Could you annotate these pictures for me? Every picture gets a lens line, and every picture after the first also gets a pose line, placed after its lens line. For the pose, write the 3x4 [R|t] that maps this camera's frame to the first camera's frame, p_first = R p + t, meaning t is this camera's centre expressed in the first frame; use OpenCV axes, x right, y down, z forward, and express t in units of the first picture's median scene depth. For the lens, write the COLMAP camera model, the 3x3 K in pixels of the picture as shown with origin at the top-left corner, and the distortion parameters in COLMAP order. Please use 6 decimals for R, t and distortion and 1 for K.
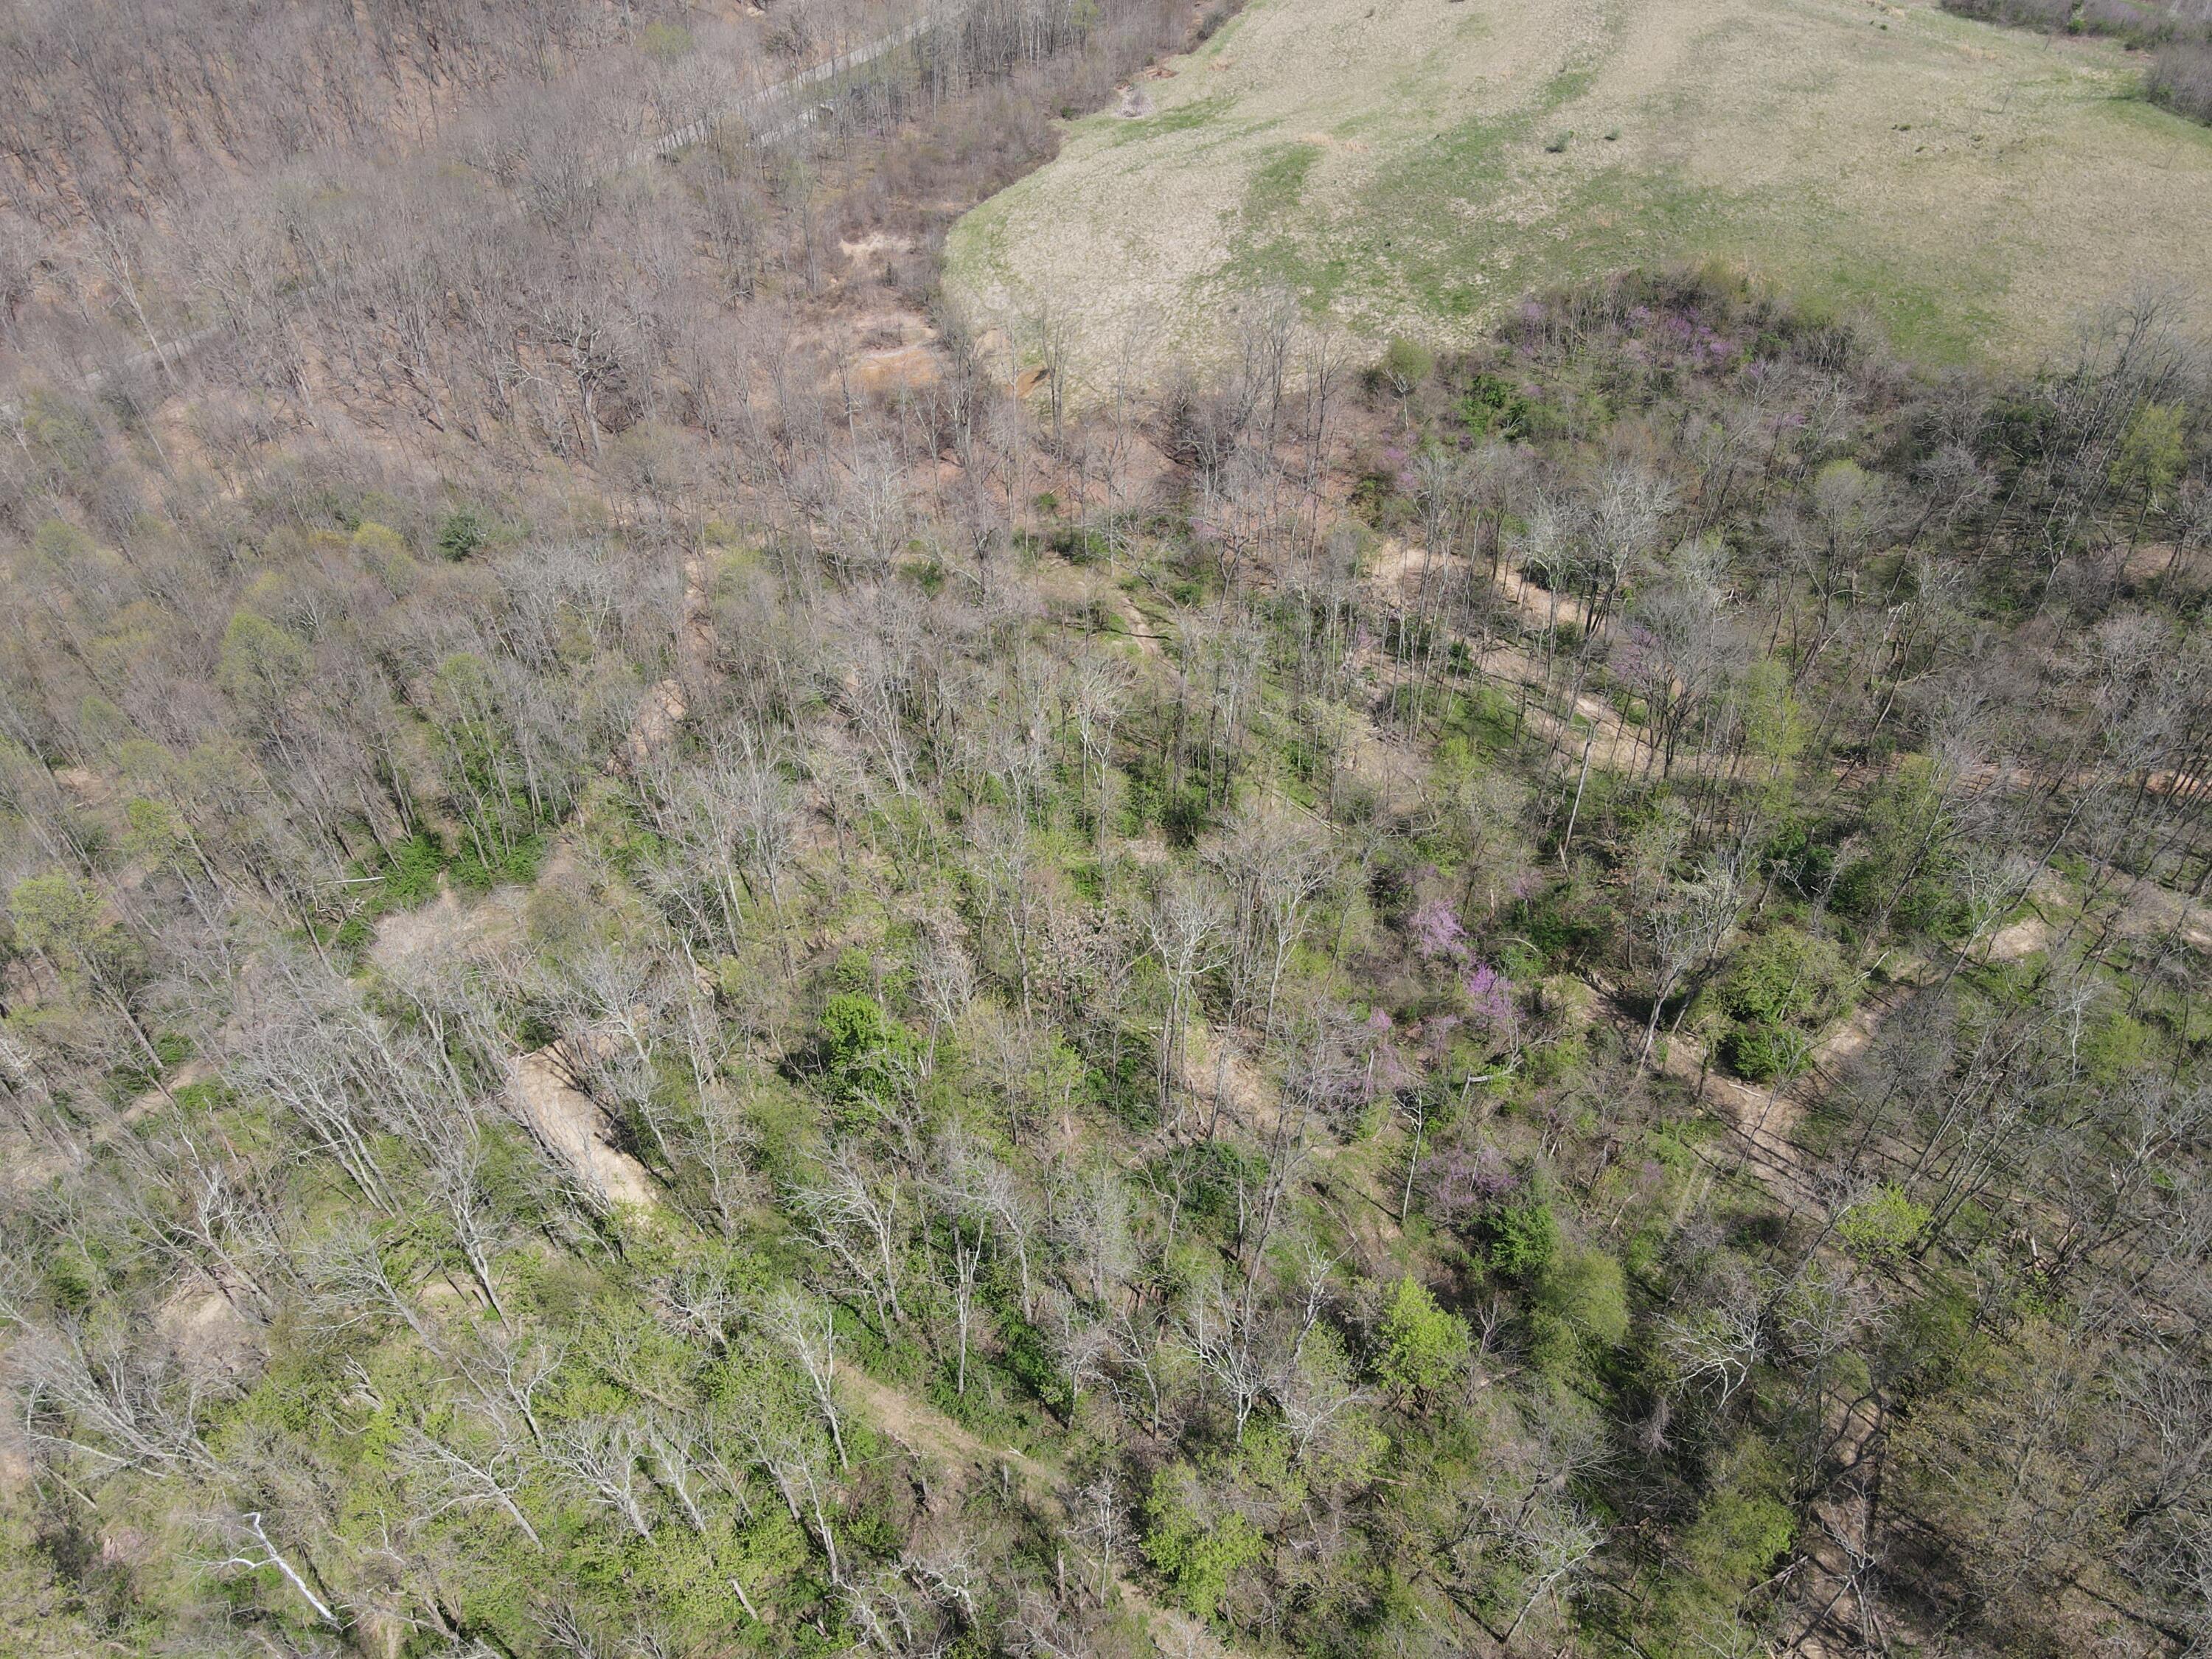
lens RADIAL K [[1640.5, 0, 1106.2], [0, 1640.5, 825.4], [0, 0, 1]] dist [0.006340, 0.010111]
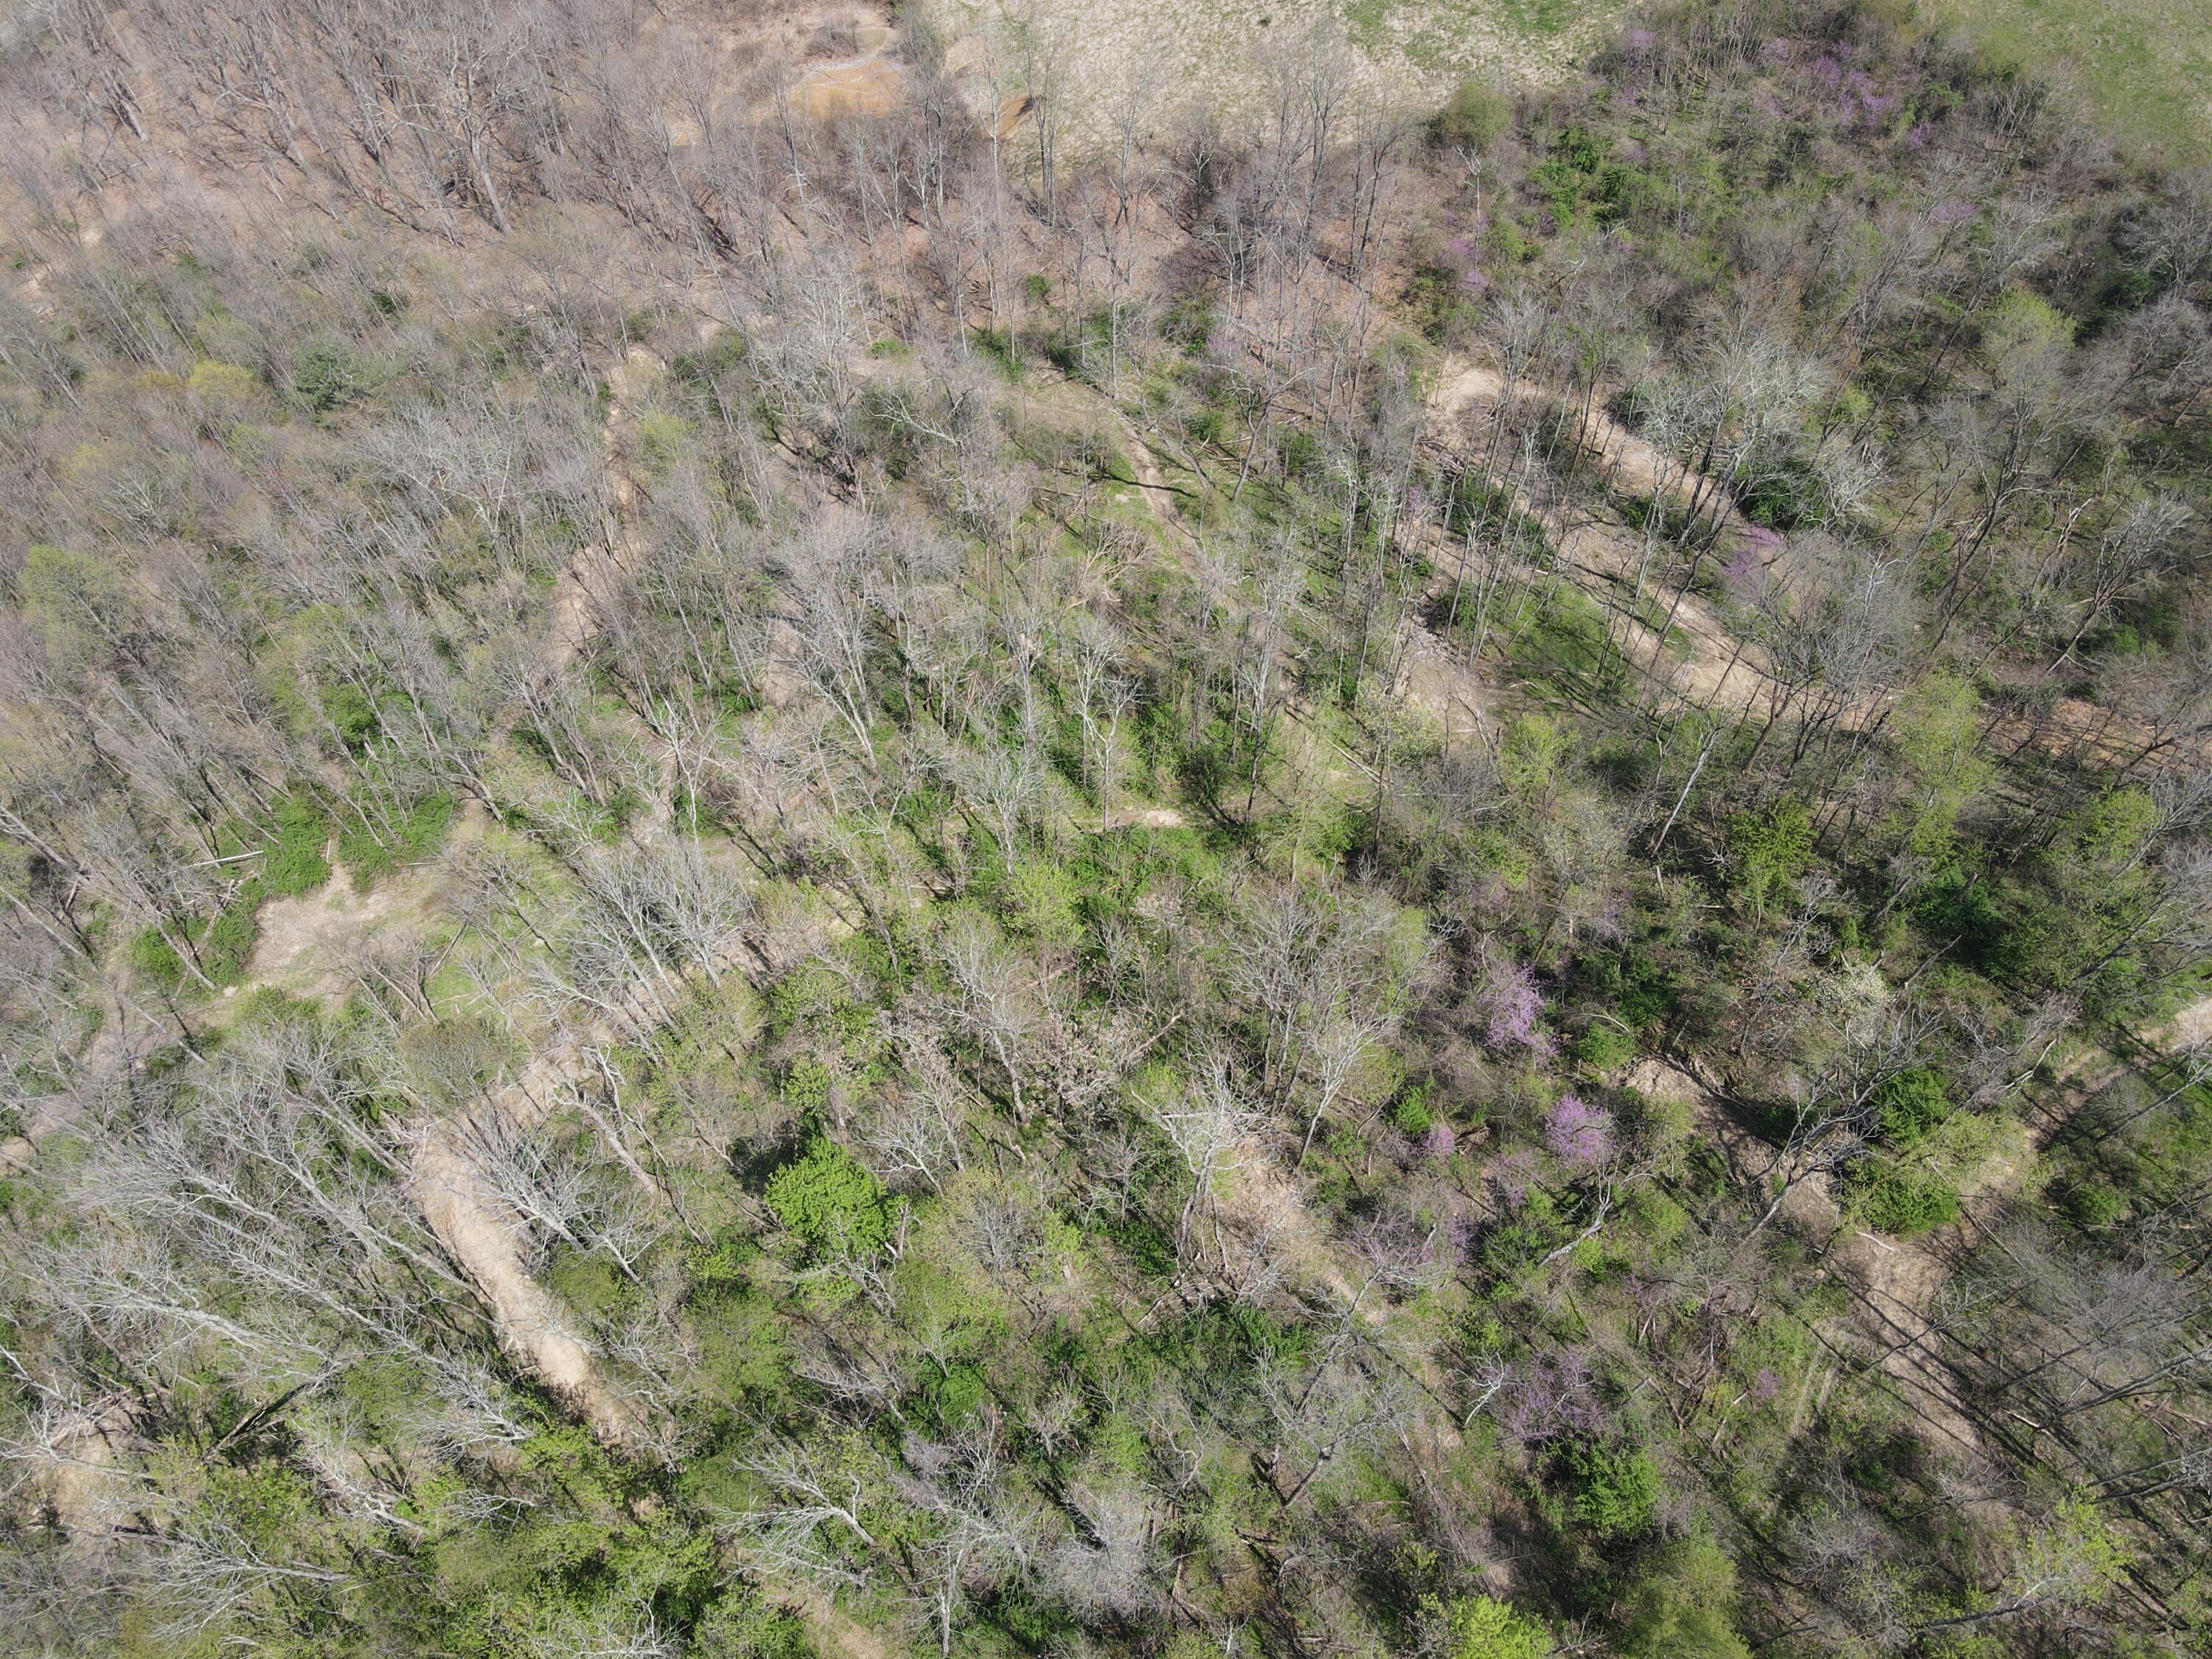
lens RADIAL K [[1640.5, 0, 1106.0], [0, 1640.5, 834.8], [0, 0, 1]] dist [0.006340, 0.010111]
pose [[0.999995, -0.003270, -0.000202, -0.001604], [0.003222, 0.970339, 0.241726, -0.130533], [-0.000595, -0.241726, 0.970344, 0.126531]]
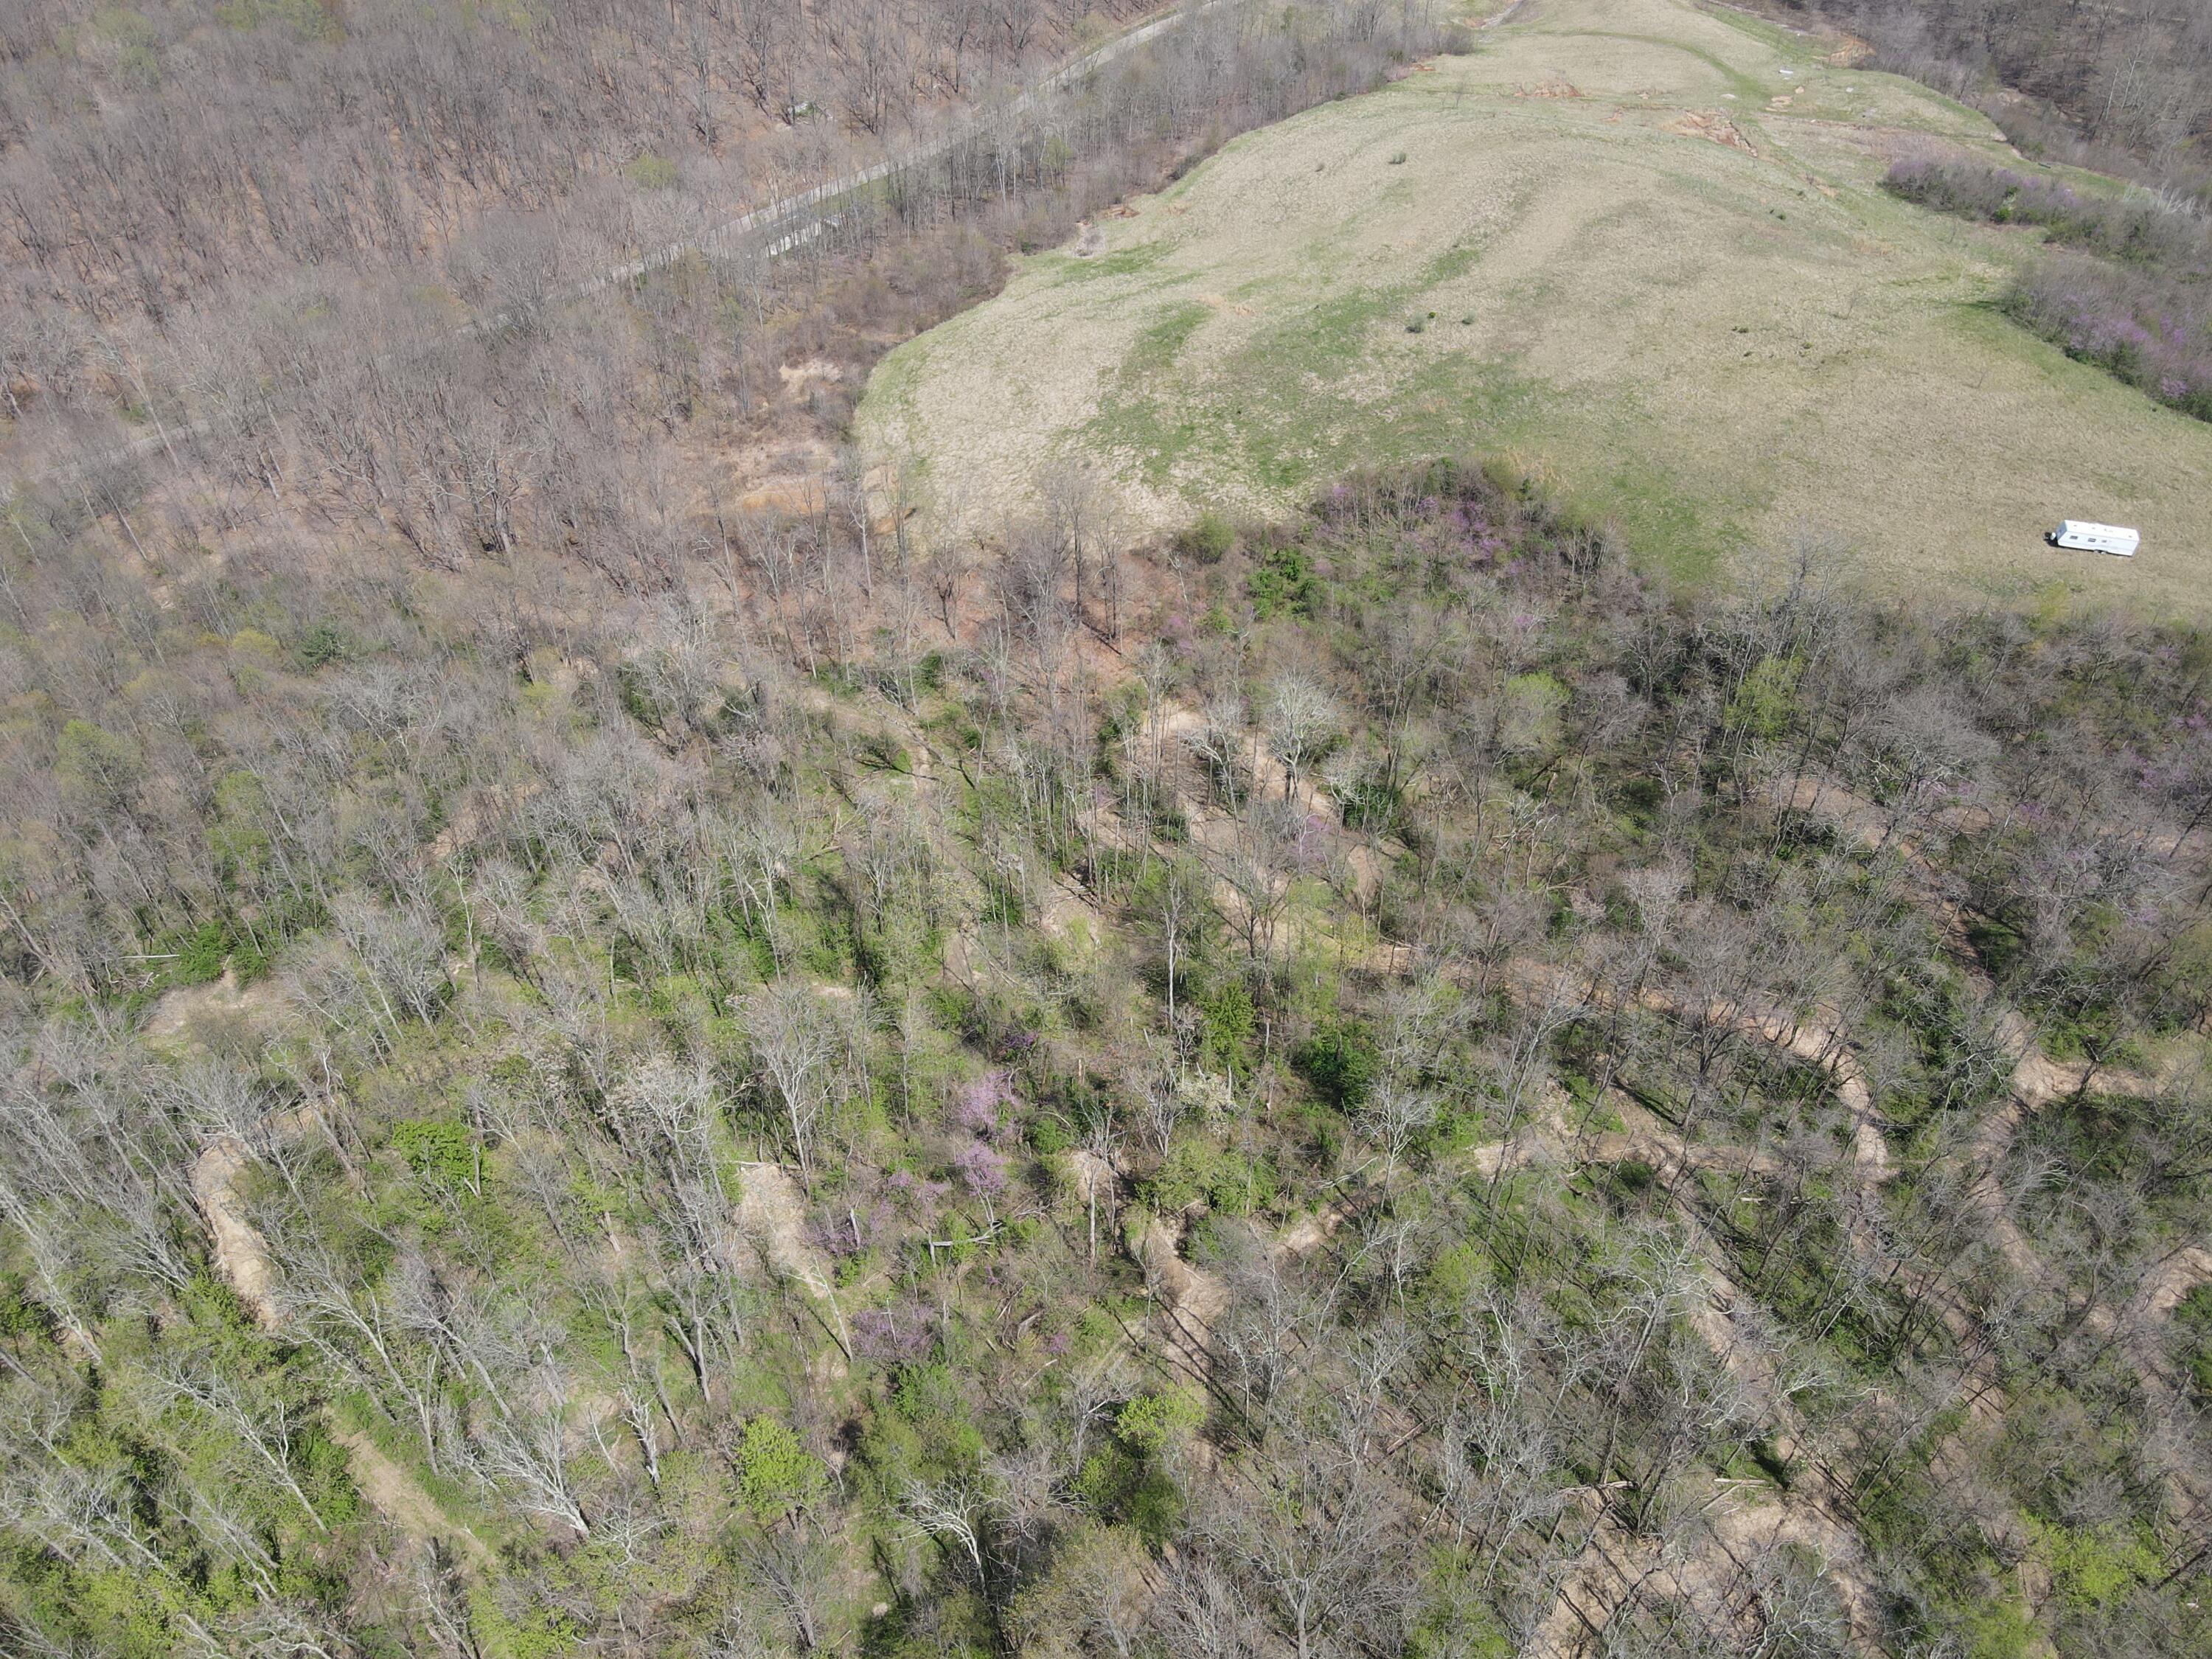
lens RADIAL K [[1640.5, 0, 1099.1], [0, 1640.5, 821.0], [0, 0, 1]] dist [0.006340, 0.010111]
pose [[0.993134, 0.077759, -0.087397, 0.213295], [-0.079884, 0.996581, -0.021092, -0.063993], [0.085458, 0.027929, 0.995950, -0.071248]]
